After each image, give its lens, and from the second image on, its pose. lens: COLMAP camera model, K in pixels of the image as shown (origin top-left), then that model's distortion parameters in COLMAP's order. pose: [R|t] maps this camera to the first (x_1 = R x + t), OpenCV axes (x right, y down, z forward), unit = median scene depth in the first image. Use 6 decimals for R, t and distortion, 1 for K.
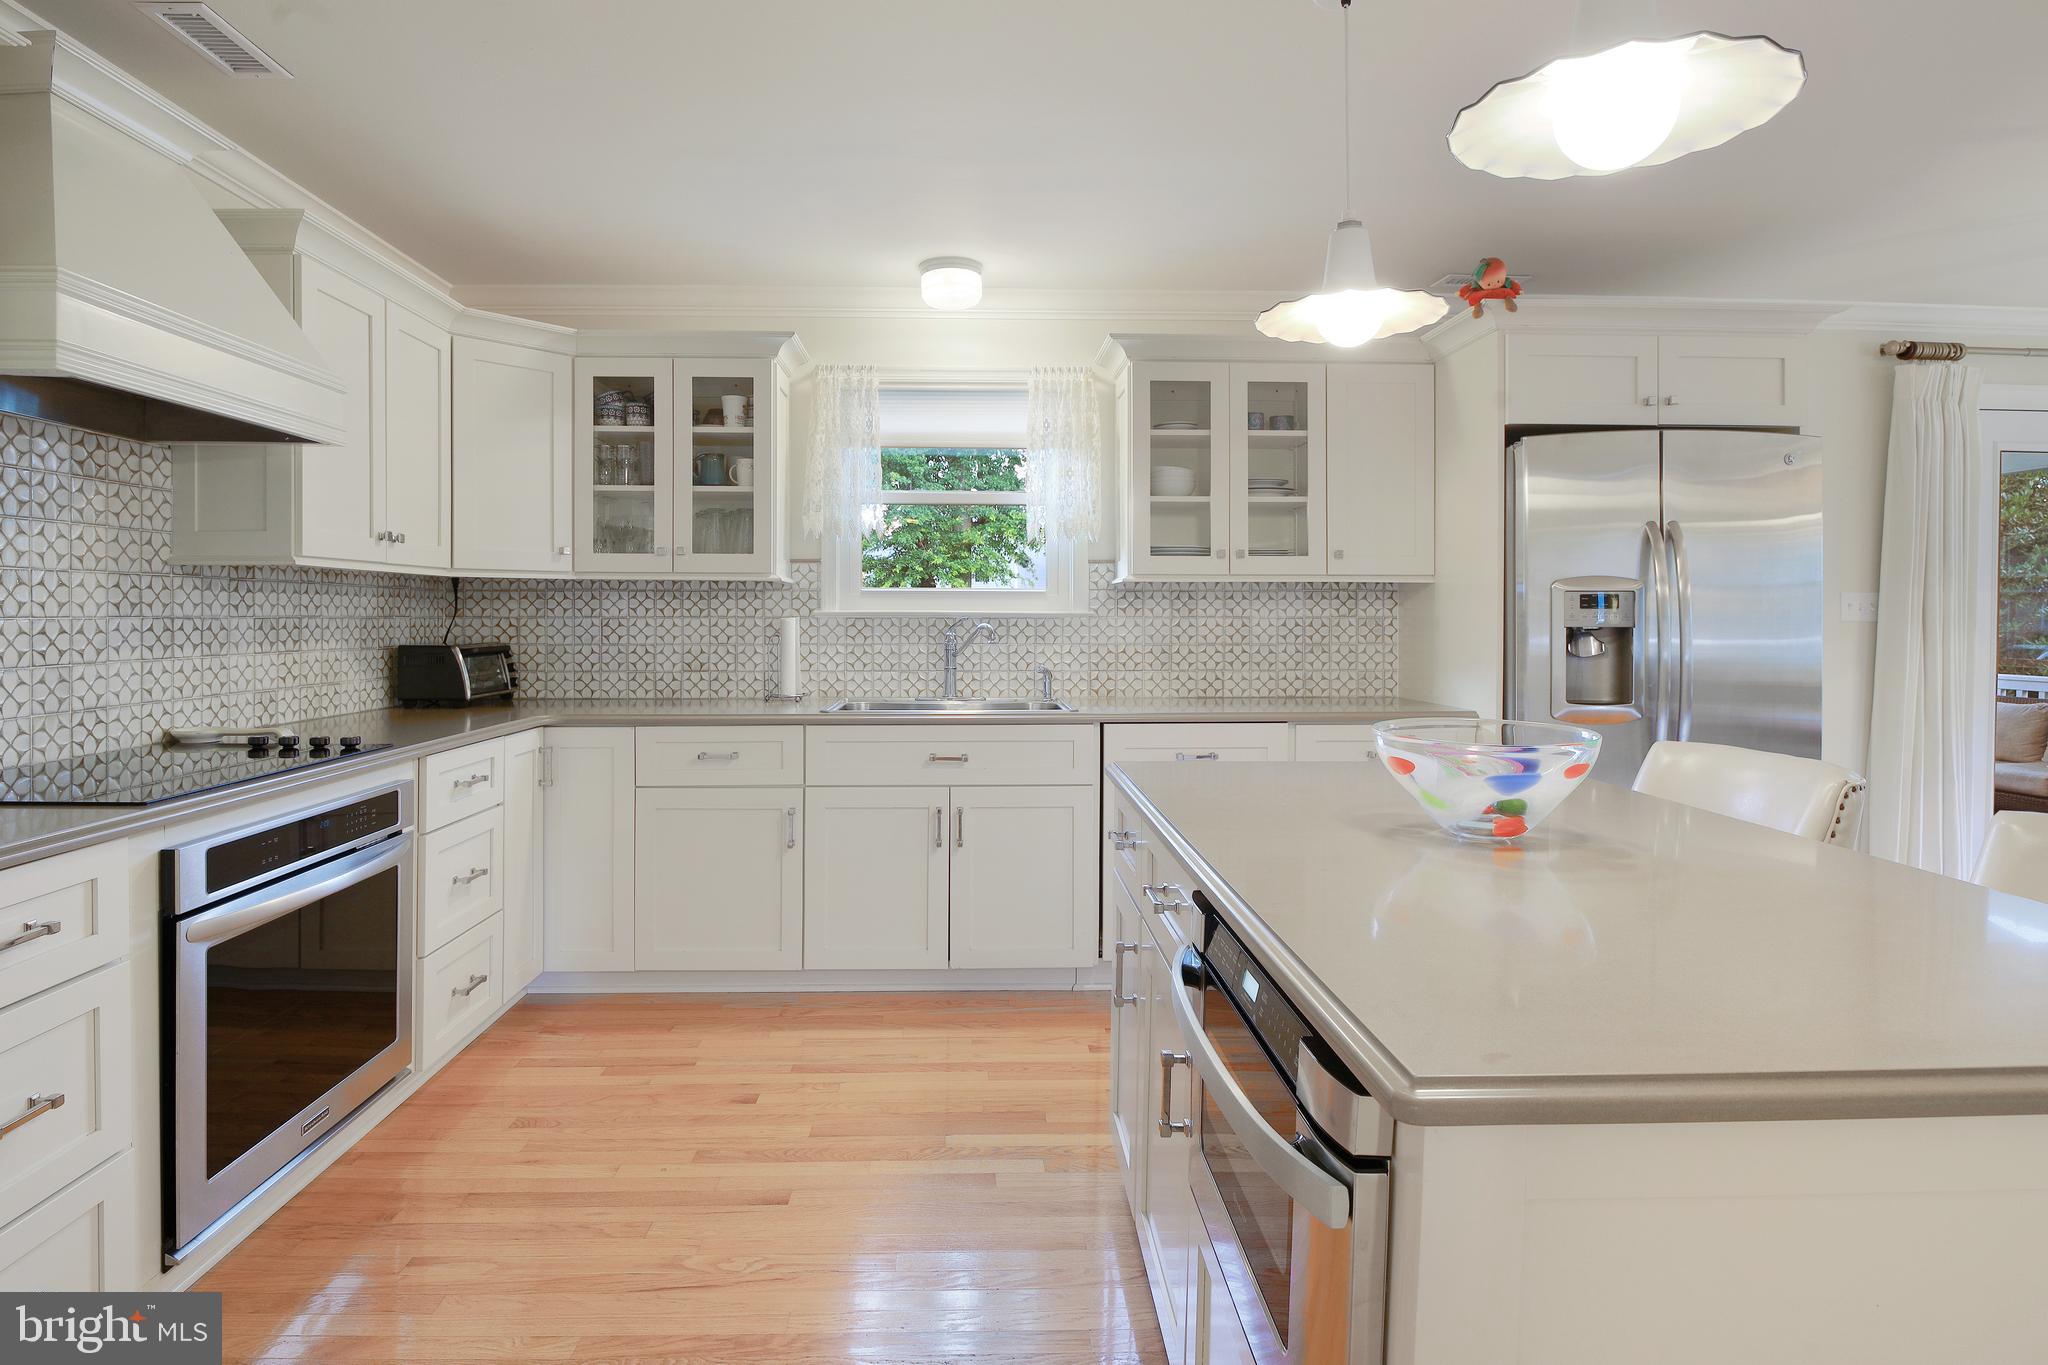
lens RADIAL K [[1077.4, 0, 984.5], [0, 1077.4, 609.1], [0, 0, 1]] dist [-0.000495, -0.000048]
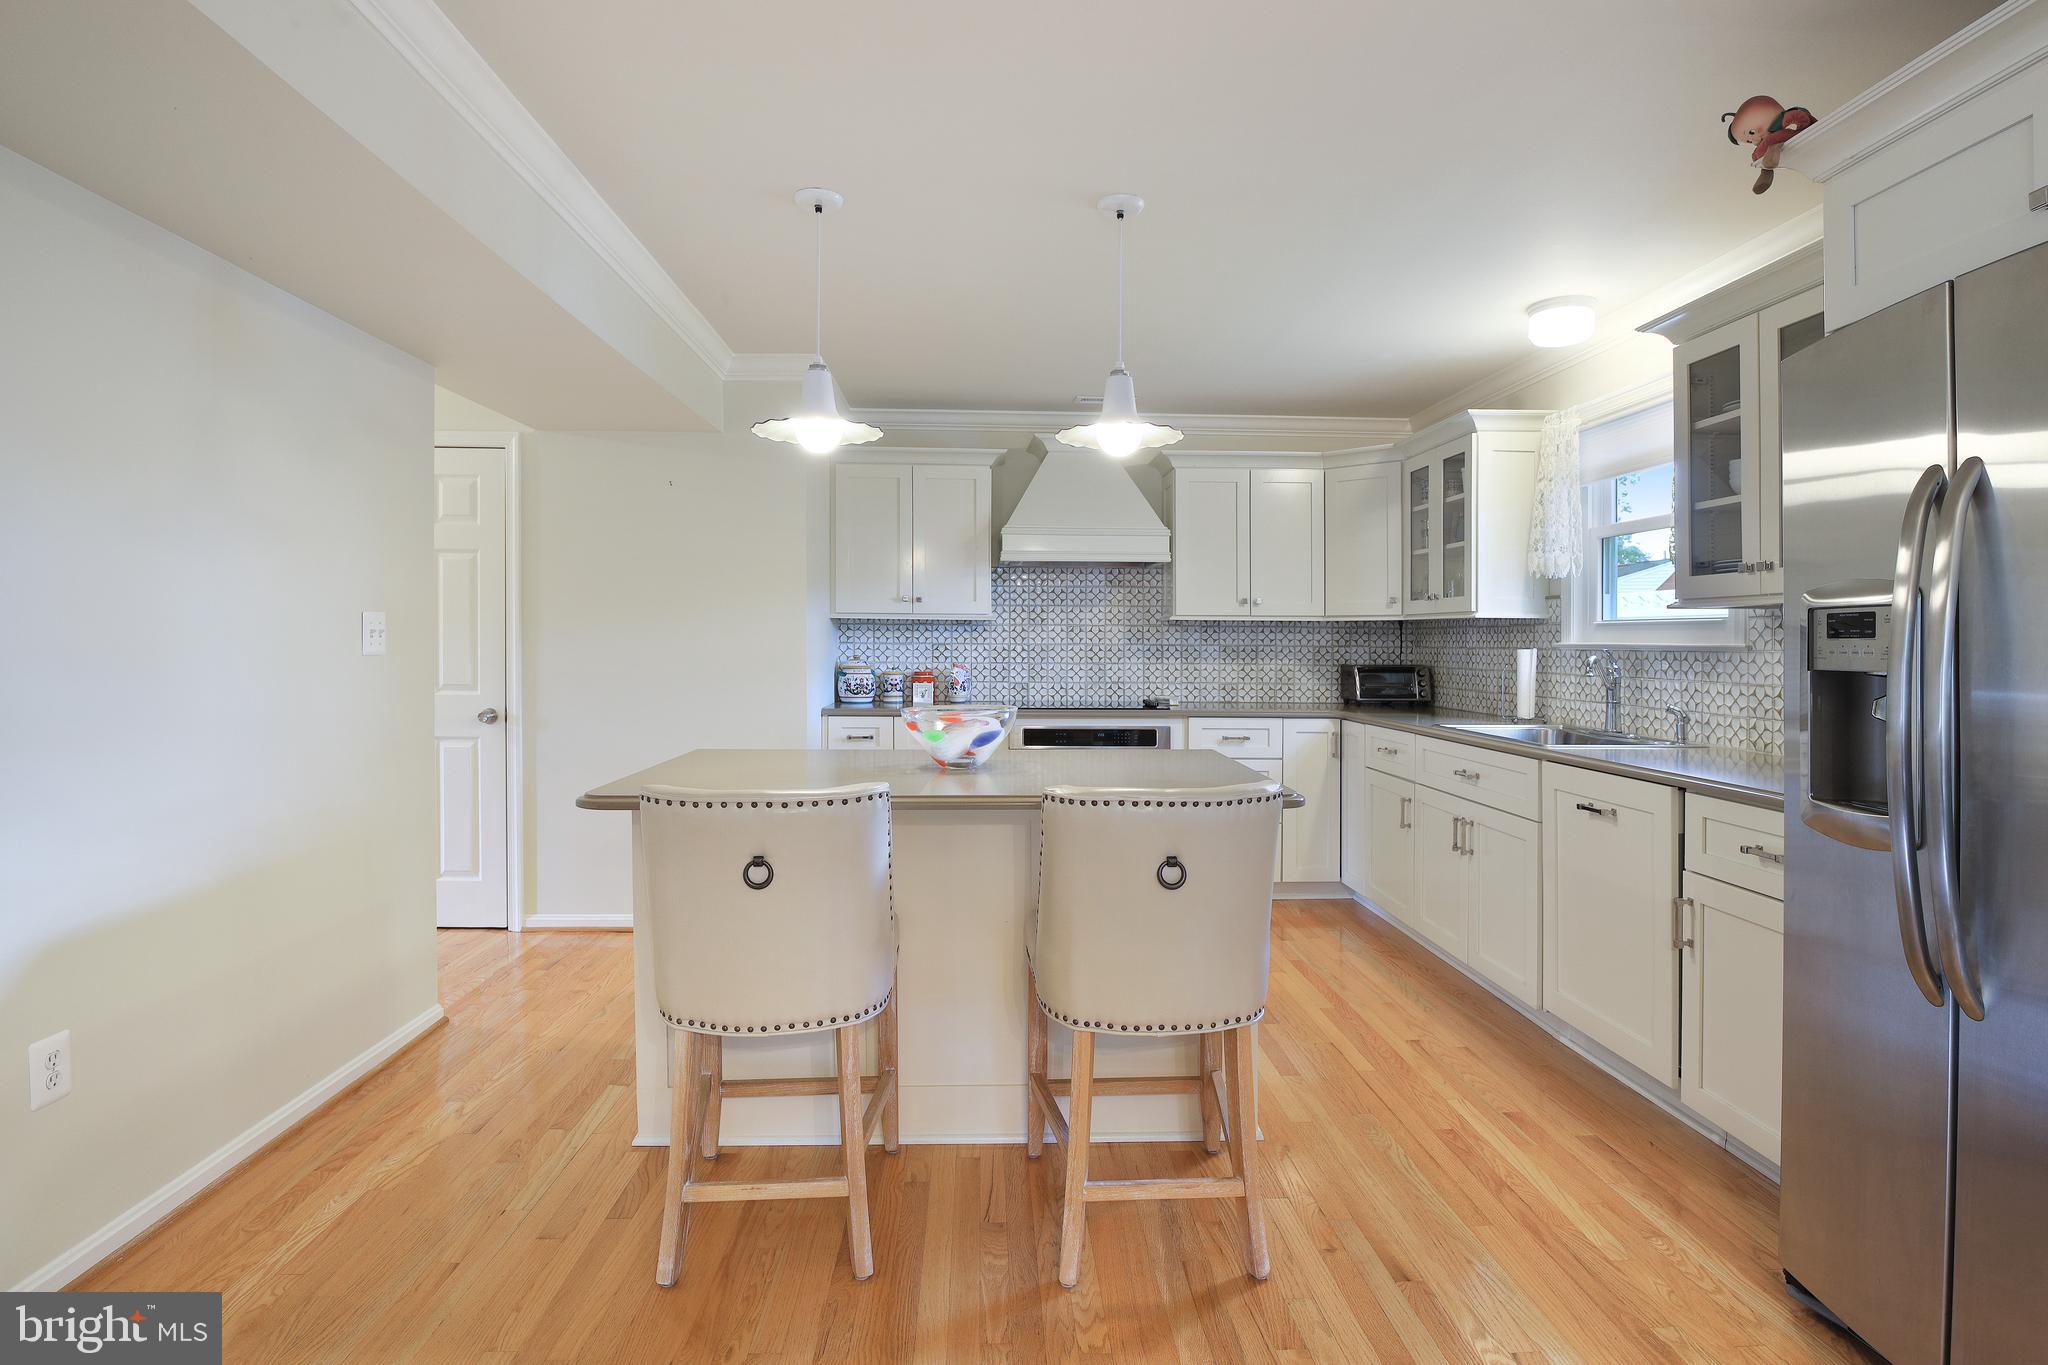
lens RADIAL K [[1032.0, 0, 1035.3], [0, 1032.0, 636.8], [0, 0, 1]] dist [-0.009486, -0.010312]
pose [[0.023799, -0.005282, -0.999703, 1.155291], [-0.002319, 0.999983, -0.005339, 0.002685], [0.999714, 0.002446, 0.023786, 0.599533]]
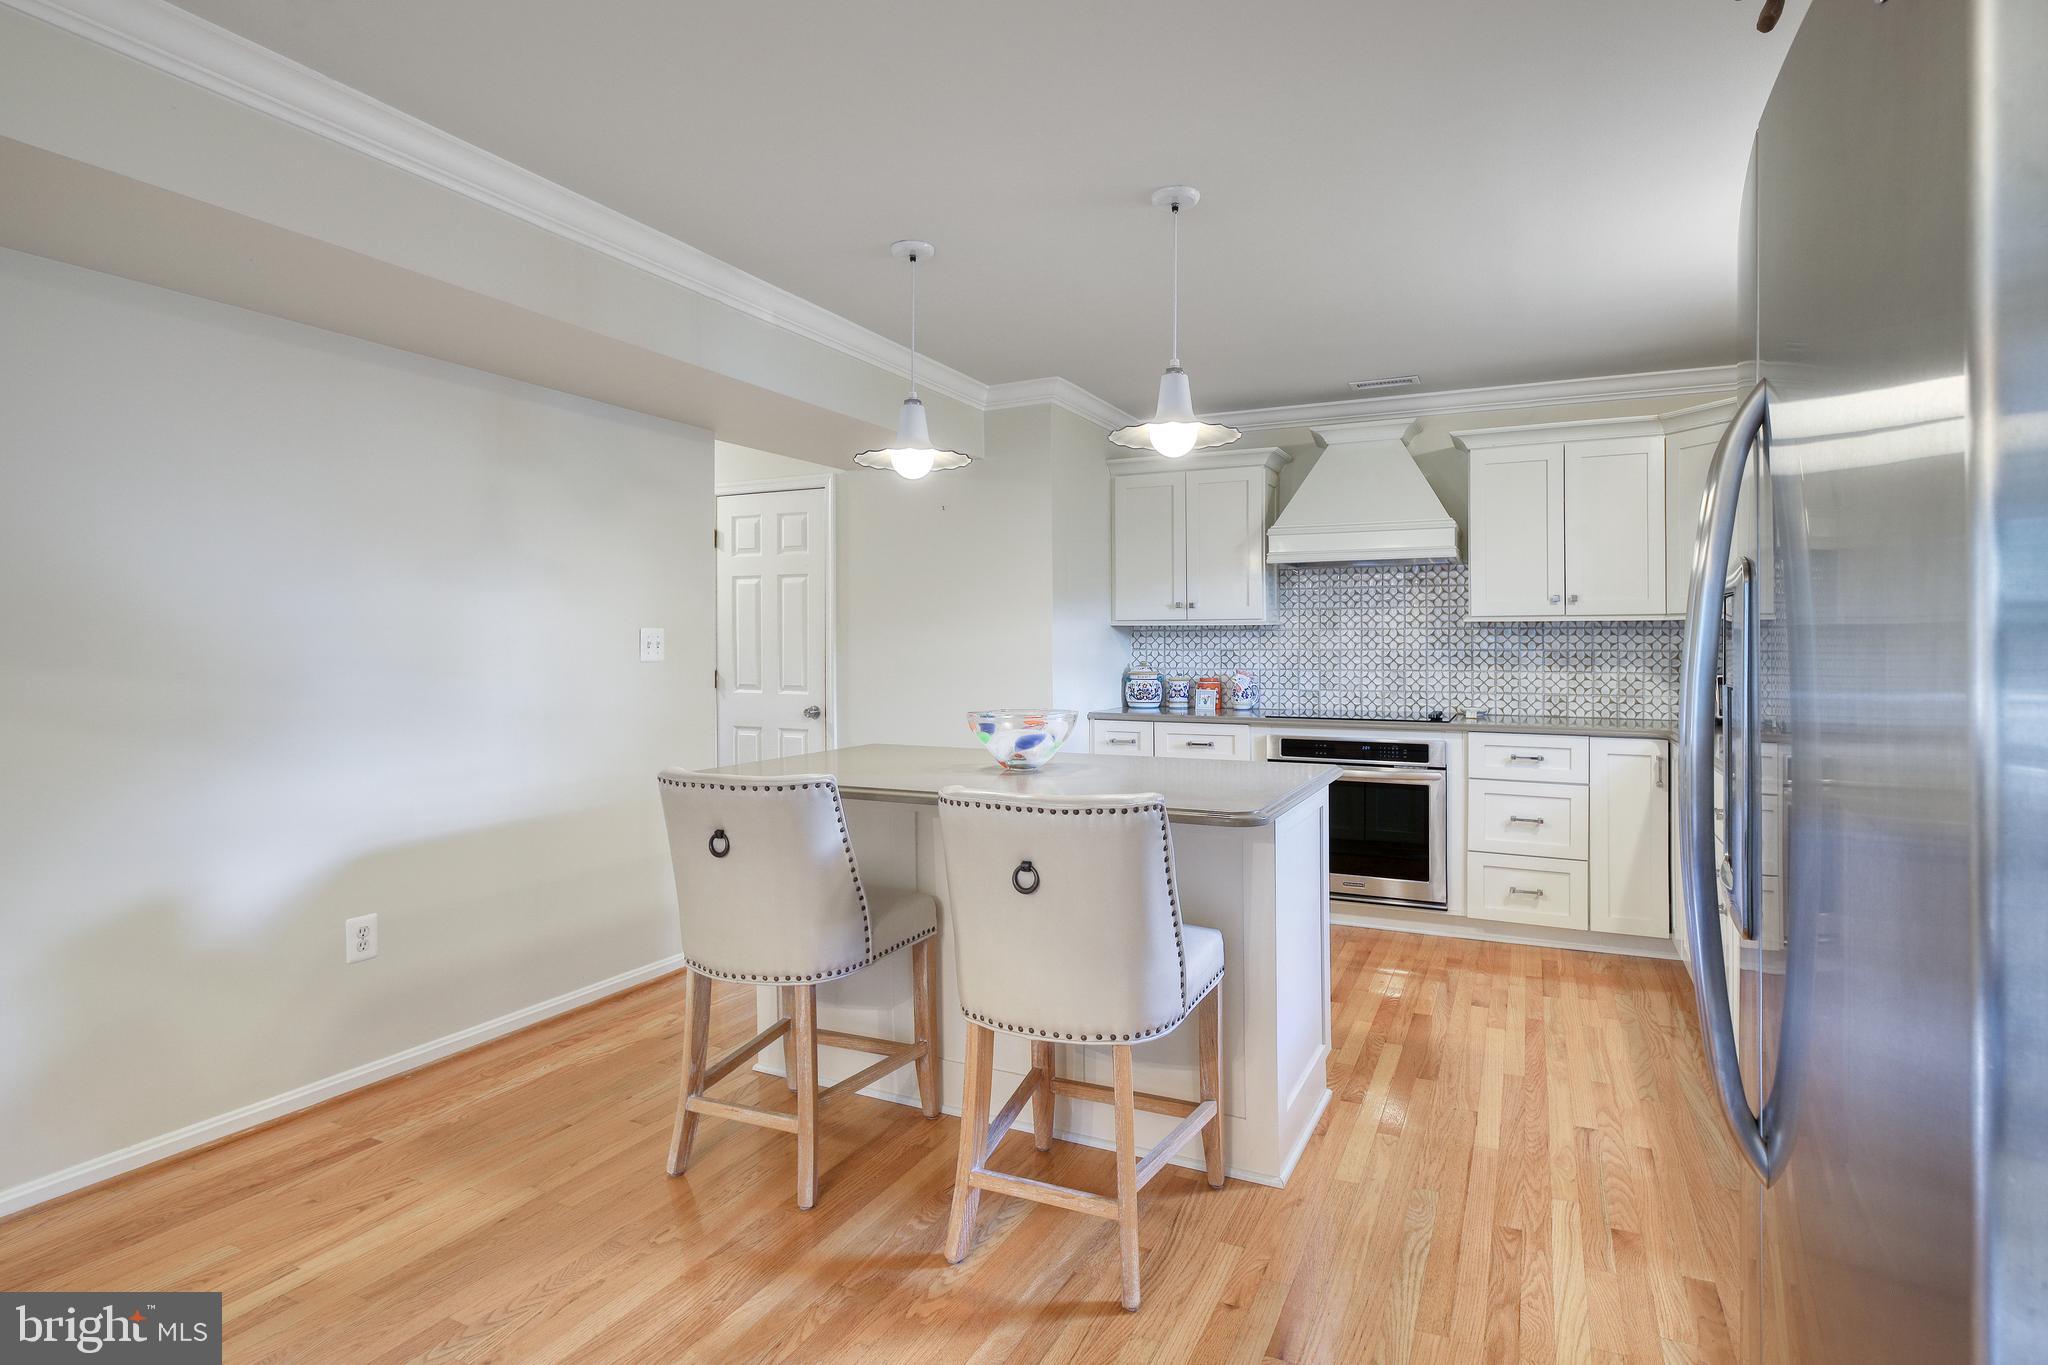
lens RADIAL K [[1051.6, 0, 1060.5], [0, 1051.6, 644.5], [0, 0, 1]] dist [-0.002598, -0.019807]
pose [[-0.441032, -0.001680, -0.897490, 1.098736], [0.002792, 0.999991, -0.003244, 0.001787], [0.897487, -0.003937, -0.441023, 1.012126]]
